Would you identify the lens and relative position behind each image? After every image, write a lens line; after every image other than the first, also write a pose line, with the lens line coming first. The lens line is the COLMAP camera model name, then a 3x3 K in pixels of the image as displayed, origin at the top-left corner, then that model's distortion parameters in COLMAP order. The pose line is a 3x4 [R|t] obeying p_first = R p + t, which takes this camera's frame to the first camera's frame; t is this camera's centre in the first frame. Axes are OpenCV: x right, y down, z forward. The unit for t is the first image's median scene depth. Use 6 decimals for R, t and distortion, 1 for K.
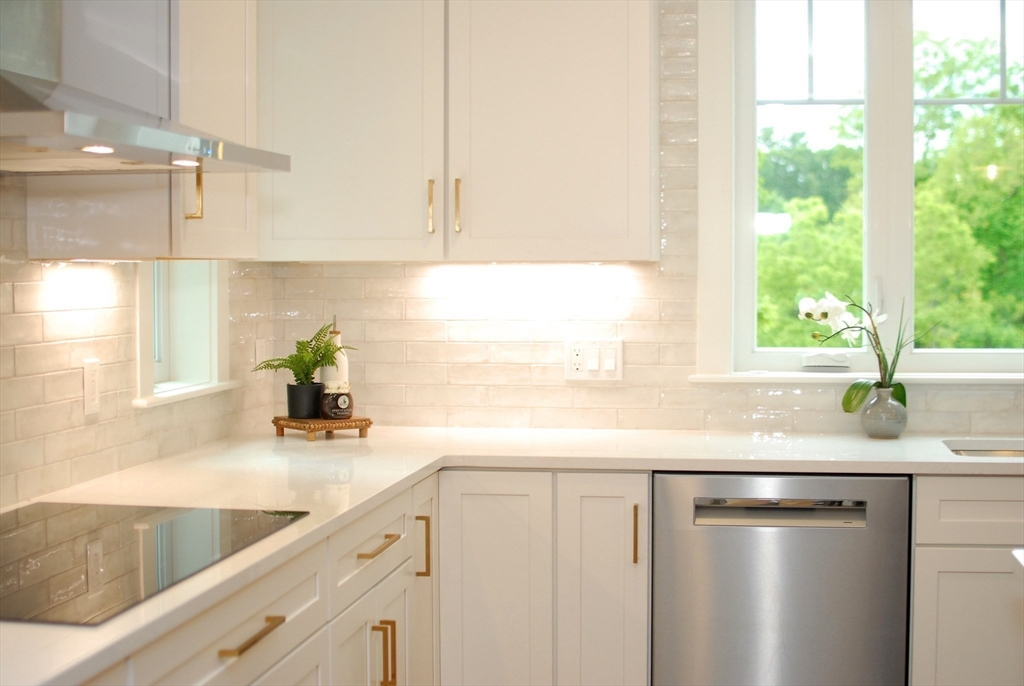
lens RADIAL K [[1600.7, 0, 512.0], [0, 1600.7, 343.0], [0, 0, 1]] dist [-0.170383, 0.053415]
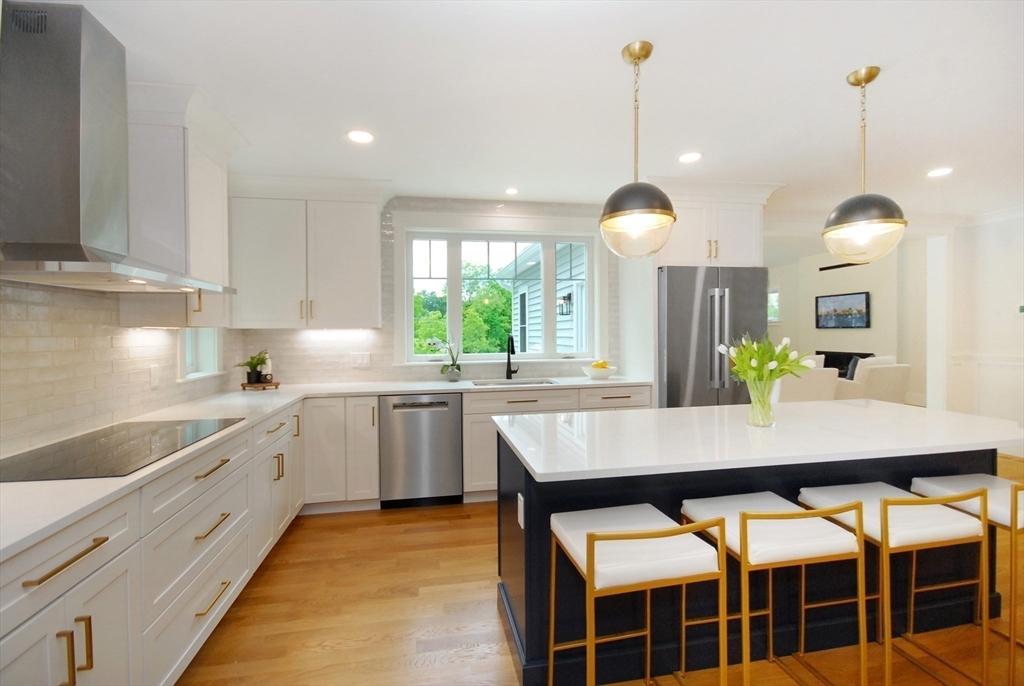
lens RADIAL K [[466.2, 0, 509.5], [0, 466.2, 337.0], [0, 0, 1]] dist [0.009942, 0.000109]
pose [[0.943002, -0.012231, 0.332561, 0.024305], [0.024014, 0.999220, -0.031343, 0.001662], [-0.331919, 0.037542, 0.942561, 0.054904]]
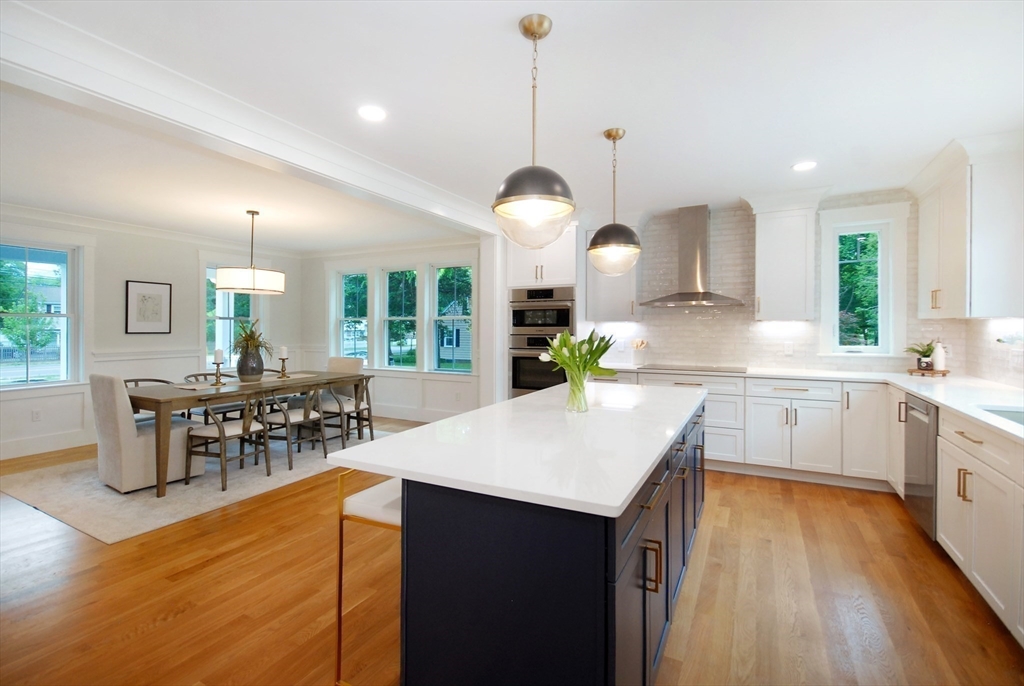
lens RADIAL K [[451.0, 0, 513.4], [0, 451.0, 324.9], [0, 0, 1]] dist [0.018411, 0.000065]
pose [[-0.312348, -0.000517, -0.949968, 0.948344], [-0.039133, 0.999158, 0.012323, -0.018508], [0.949161, 0.041024, -0.312105, 0.516906]]
